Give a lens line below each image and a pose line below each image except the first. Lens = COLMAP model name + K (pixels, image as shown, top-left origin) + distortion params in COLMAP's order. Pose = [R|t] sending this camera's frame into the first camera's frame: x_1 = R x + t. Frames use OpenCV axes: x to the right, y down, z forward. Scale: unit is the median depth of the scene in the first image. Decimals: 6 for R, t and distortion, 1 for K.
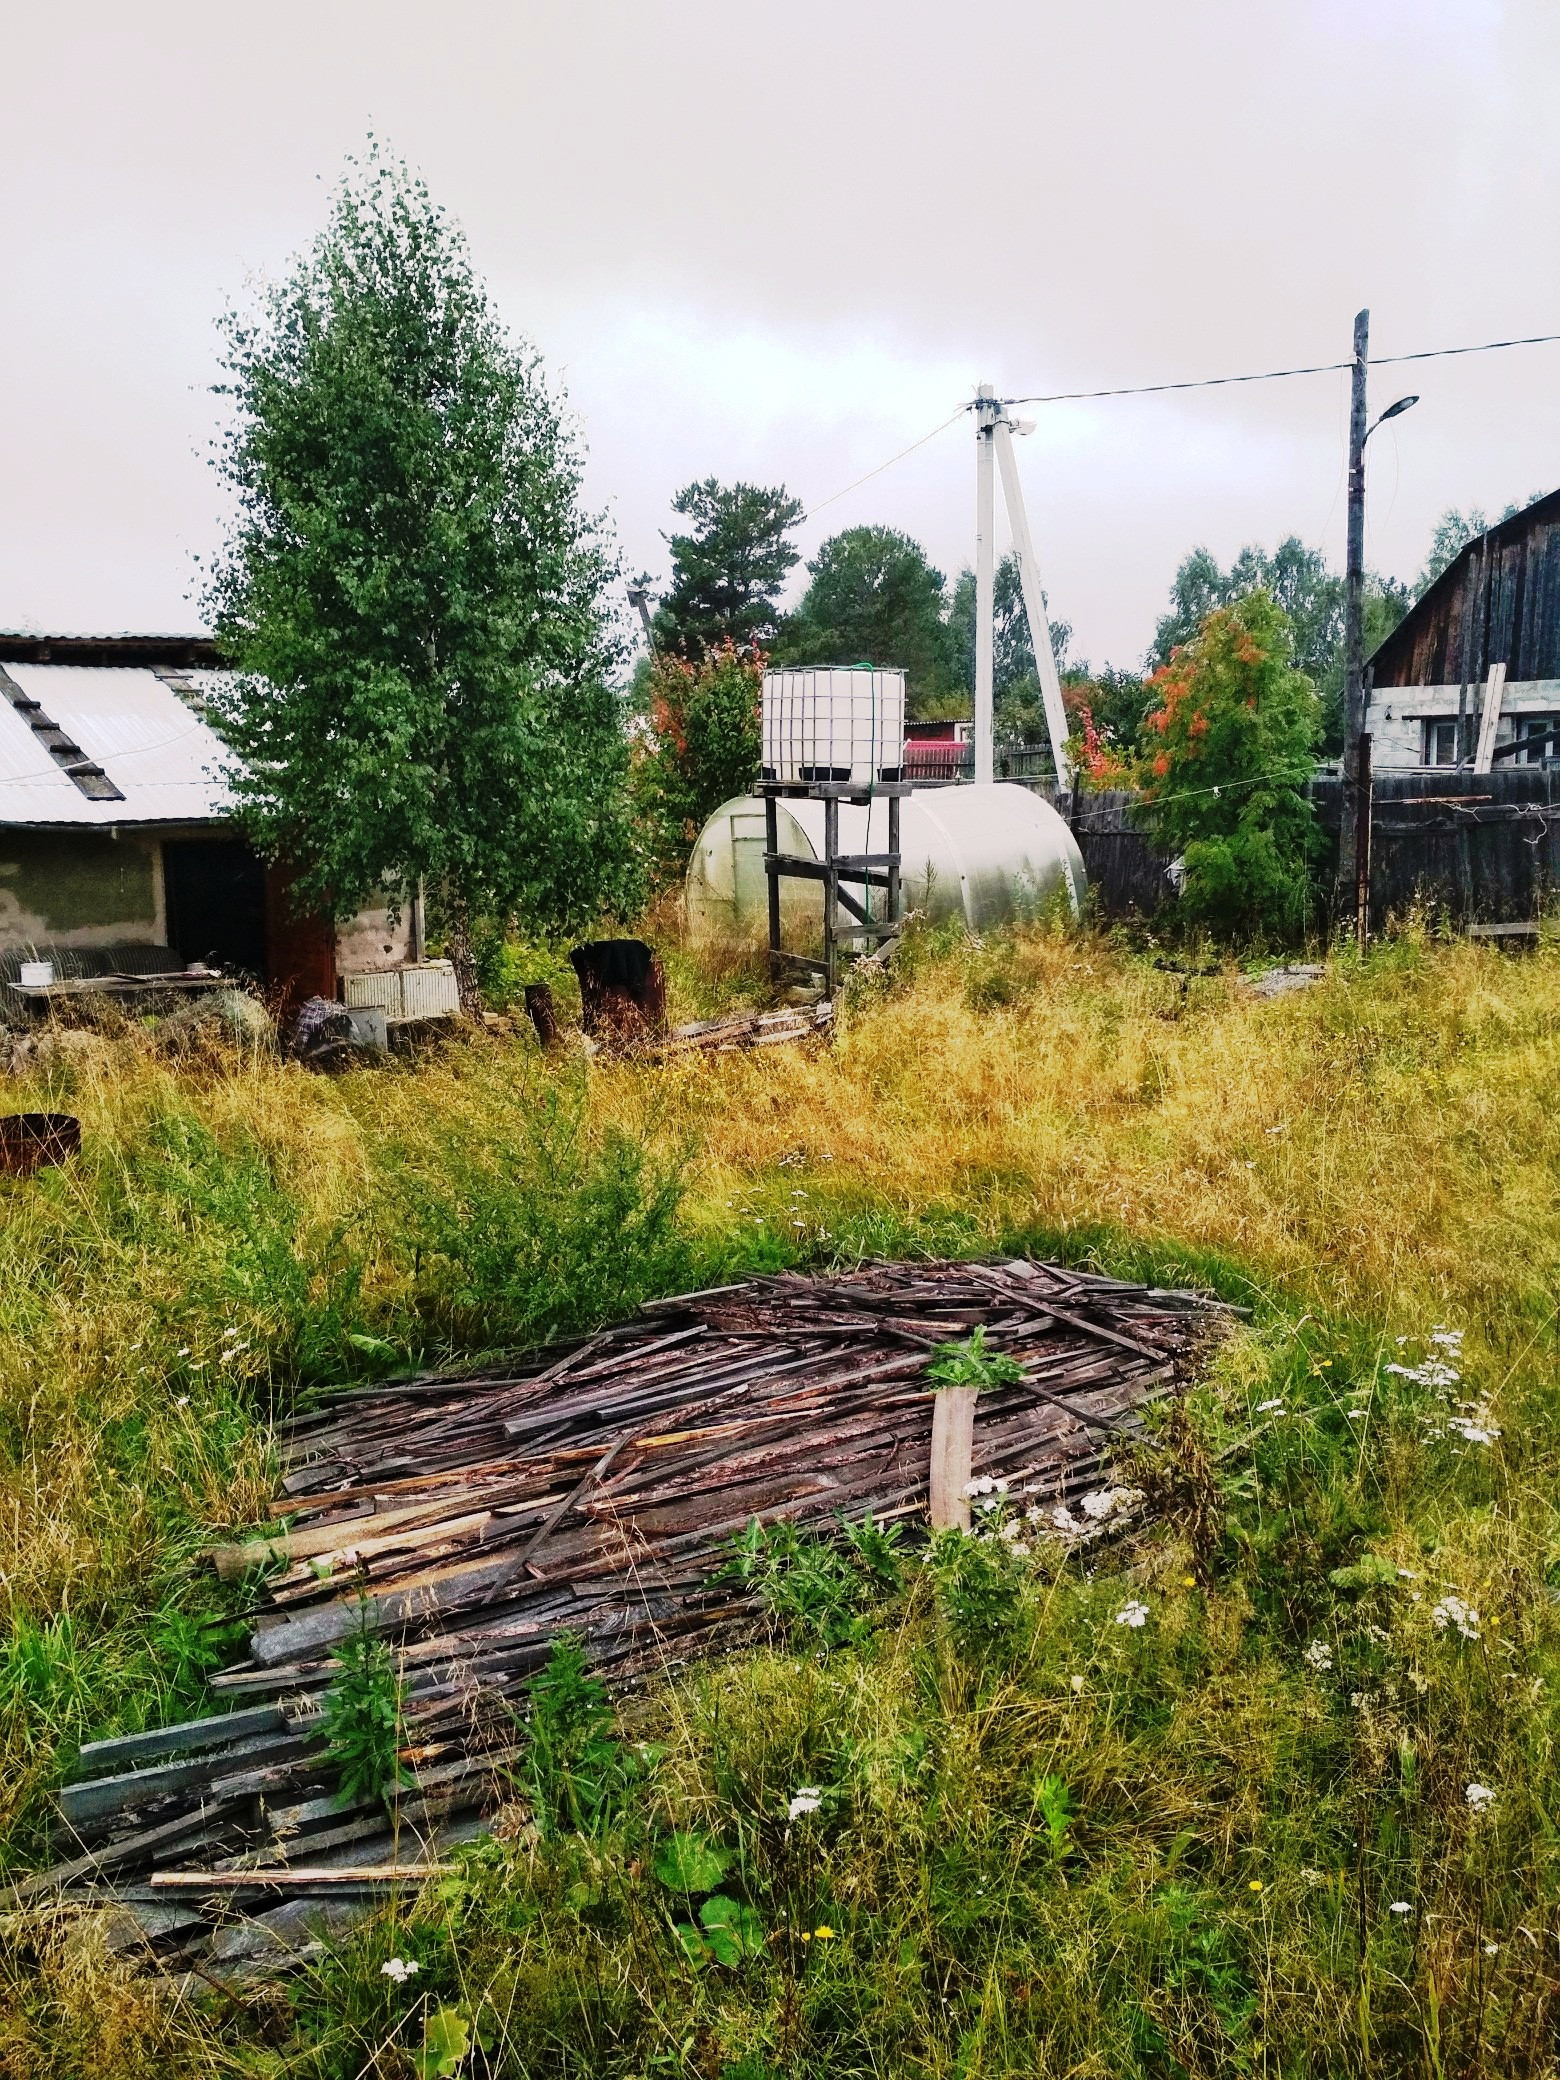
lens RADIAL K [[1757.2, 0, 780.0], [0, 1757.2, 1039.7], [0, 0, 1]] dist [0.058379, -0.016421]
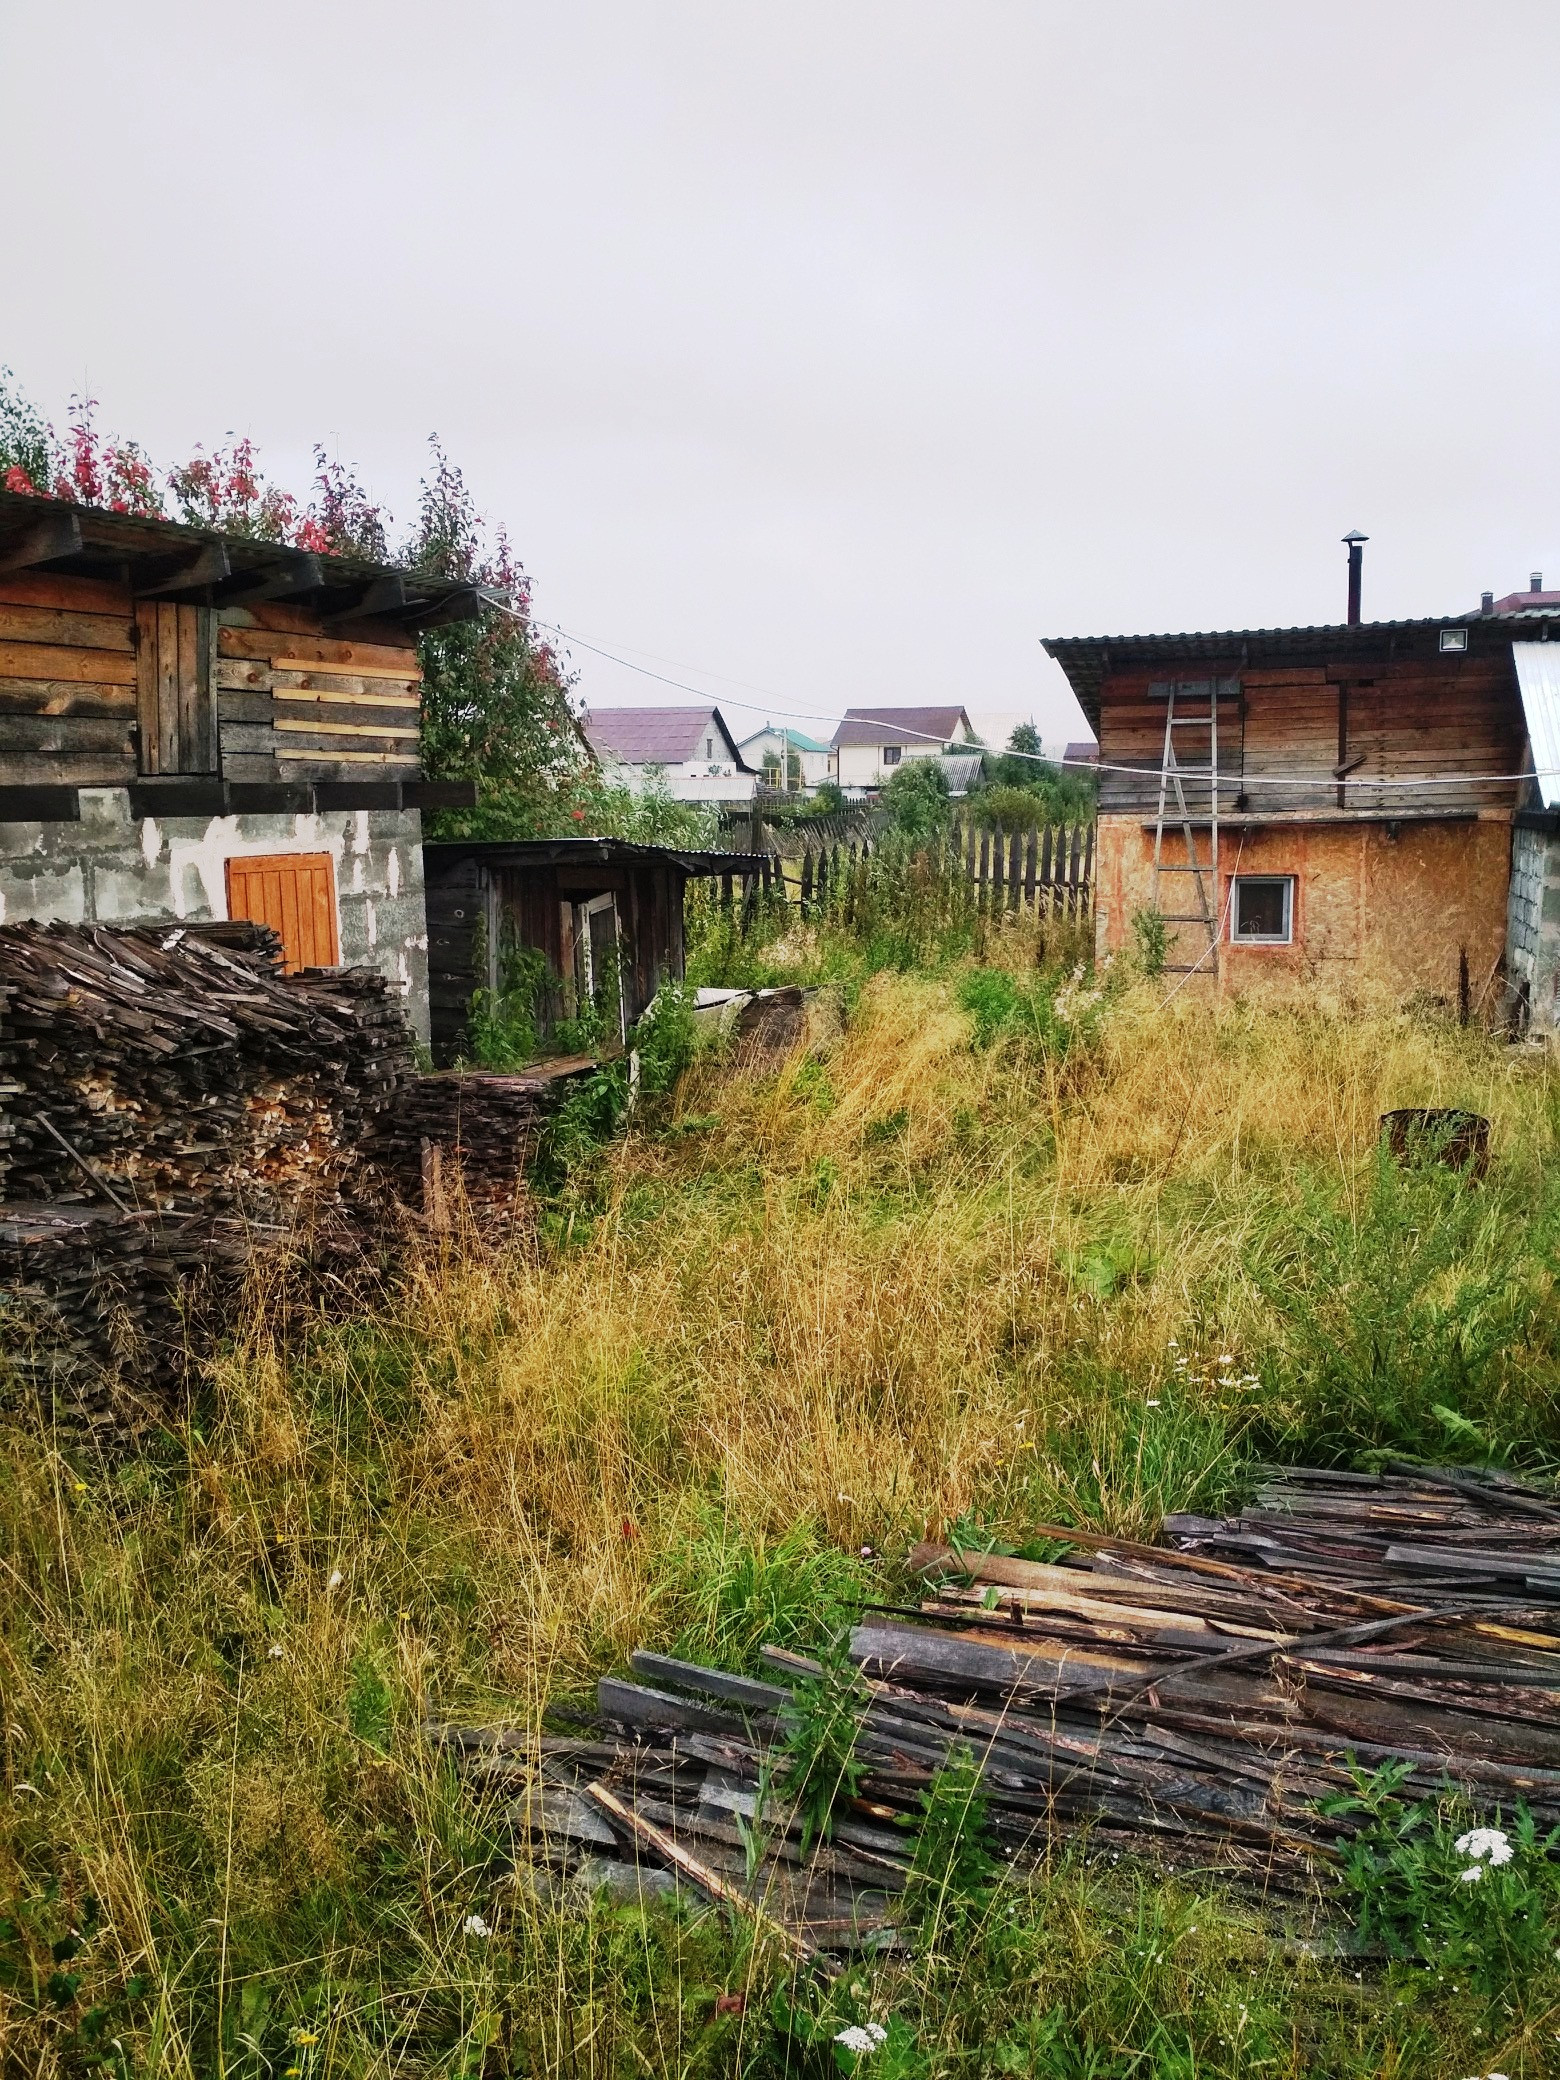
lens RADIAL K [[1757.2, 0, 781.7], [0, 1757.2, 1039.1], [0, 0, 1]] dist [0.058379, -0.016421]
pose [[0.597064, 0.127027, -0.792072, 0.385557], [-0.124567, 0.990087, 0.064885, -0.050809], [0.792463, 0.059926, 0.606969, 0.295290]]
